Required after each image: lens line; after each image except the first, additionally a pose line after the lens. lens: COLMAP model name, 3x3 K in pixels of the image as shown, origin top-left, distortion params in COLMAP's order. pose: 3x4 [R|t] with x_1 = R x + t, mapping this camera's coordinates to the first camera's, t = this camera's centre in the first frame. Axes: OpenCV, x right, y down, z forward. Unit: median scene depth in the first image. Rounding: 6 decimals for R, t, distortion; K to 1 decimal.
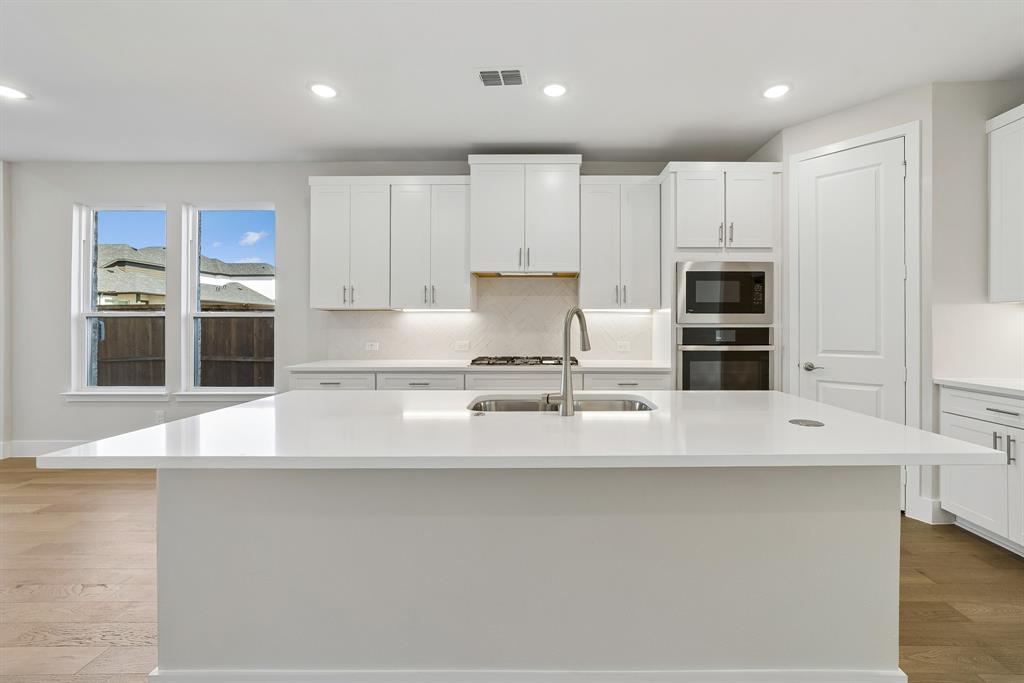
lens RADIAL K [[409.7, 0, 523.7], [0, 409.7, 324.8], [0, 0, 1]] dist [-0.015044, 0.004133]
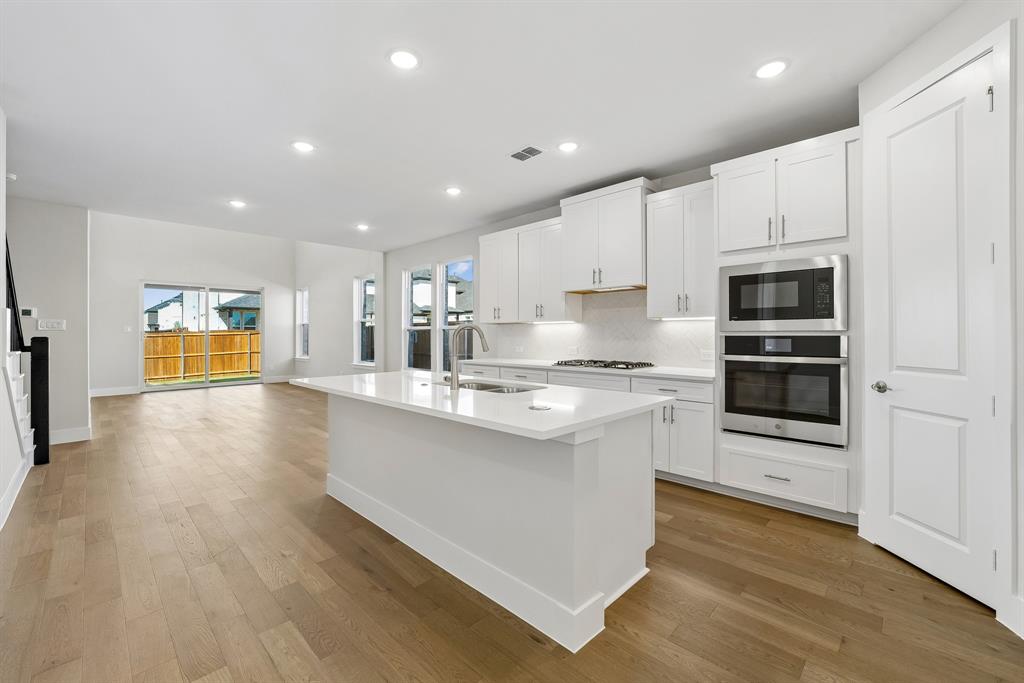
lens RADIAL K [[409.7, 0, 513.5], [0, 409.7, 338.2], [0, 0, 1]] dist [-0.015044, 0.004133]
pose [[0.723954, 0.004027, -0.689836, 0.652181], [0.008366, 0.999858, 0.014616, -0.005343], [0.689797, -0.016353, 0.723818, -0.026146]]
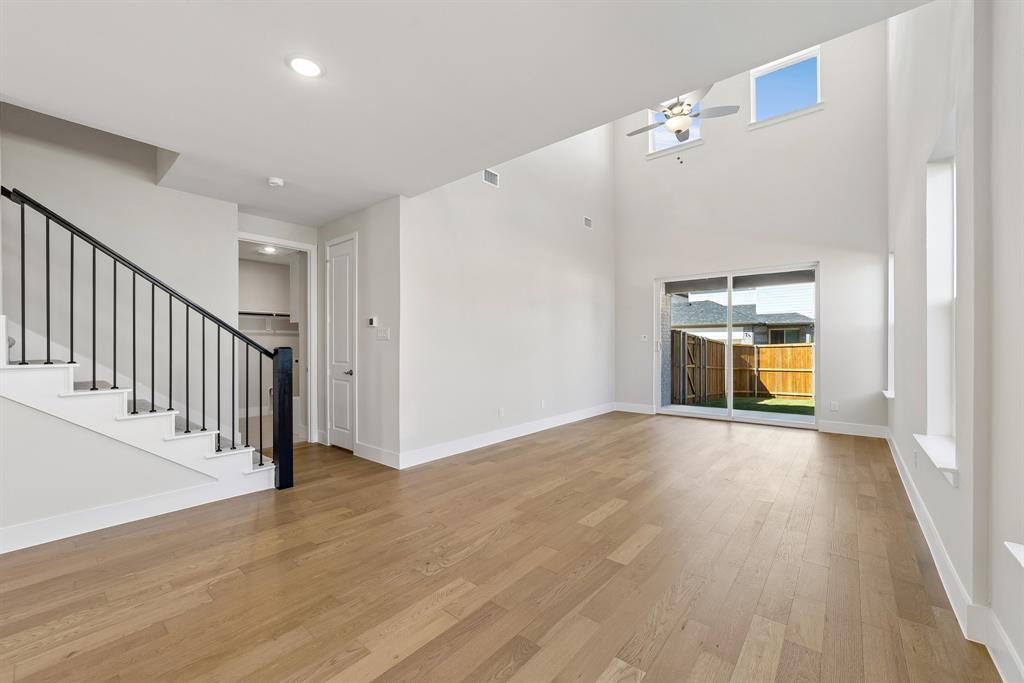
lens RADIAL K [[409.7, 0, 515.0], [0, 409.7, 350.0], [0, 0, 1]] dist [-0.015044, 0.004133]
pose [[-0.631715, 0.008735, -0.775152, -0.689037], [0.004955, 0.999962, 0.007231, -0.000530], [0.775185, 0.000727, -0.631734, 1.003675]]
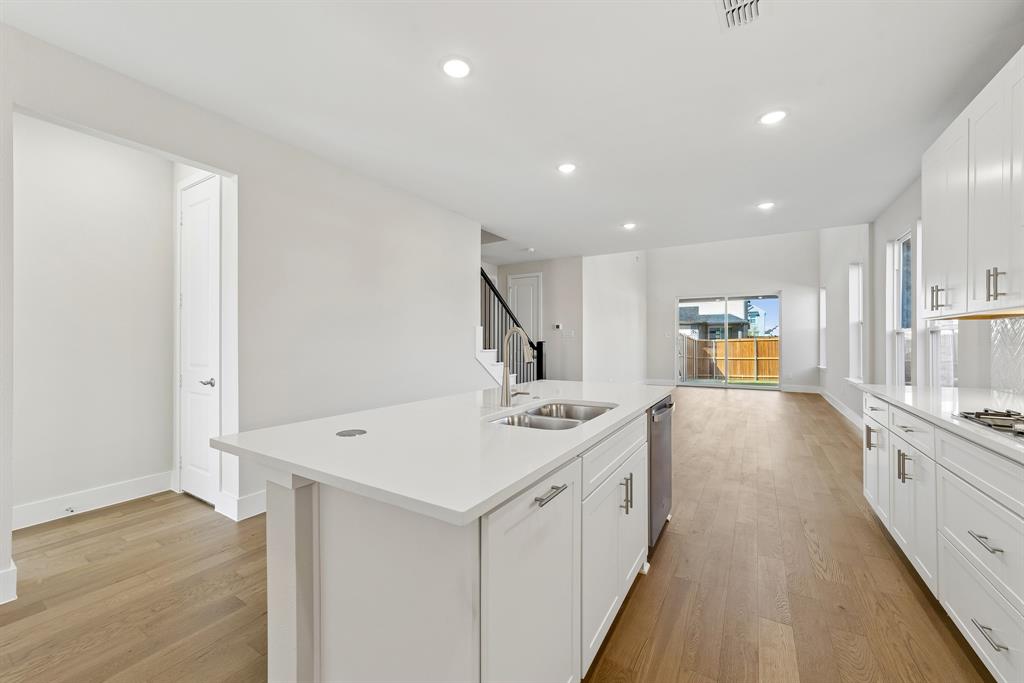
lens RADIAL K [[409.7, 0, 509.5], [0, 409.7, 344.5], [0, 0, 1]] dist [-0.015044, 0.004133]
pose [[-0.513210, 0.008548, -0.858221, 0.652264], [0.009165, 0.999948, 0.004479, 0.000094], [0.858214, -0.005567, -0.513261, 0.732588]]
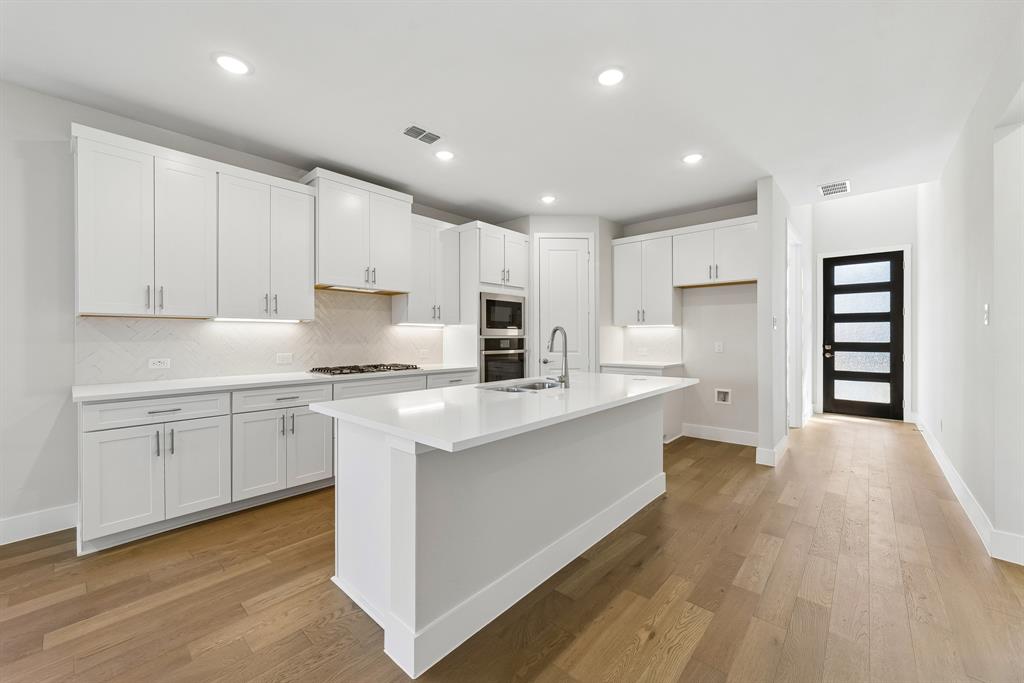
lens RADIAL K [[409.7, 0, 496.8], [0, 409.7, 333.7], [0, 0, 1]] dist [-0.015044, 0.004133]
pose [[0.677600, 0.005186, 0.735412, -0.604751], [-0.000344, 0.999977, -0.006734, 0.000650], [-0.735431, 0.004310, 0.677586, -0.003465]]
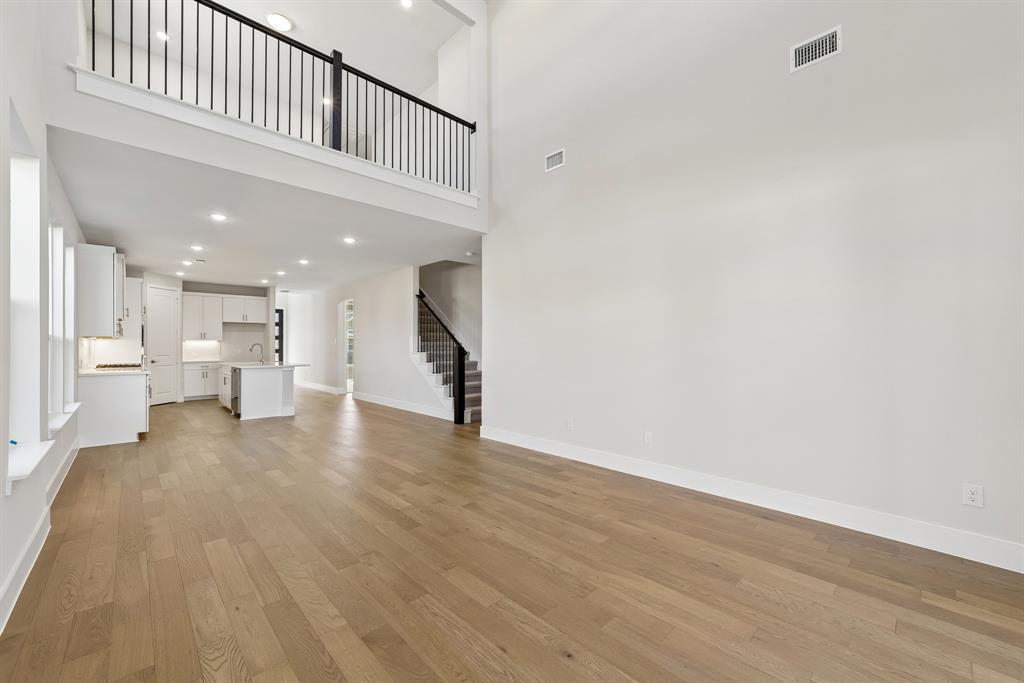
lens RADIAL K [[409.7, 0, 519.1], [0, 409.7, 338.0], [0, 0, 1]] dist [-0.015044, 0.004133]
pose [[-0.693895, 0.014100, 0.719938, -2.735263], [-0.000844, 0.999792, -0.020395, -0.002194], [-0.720076, -0.014760, -0.693739, 1.012815]]
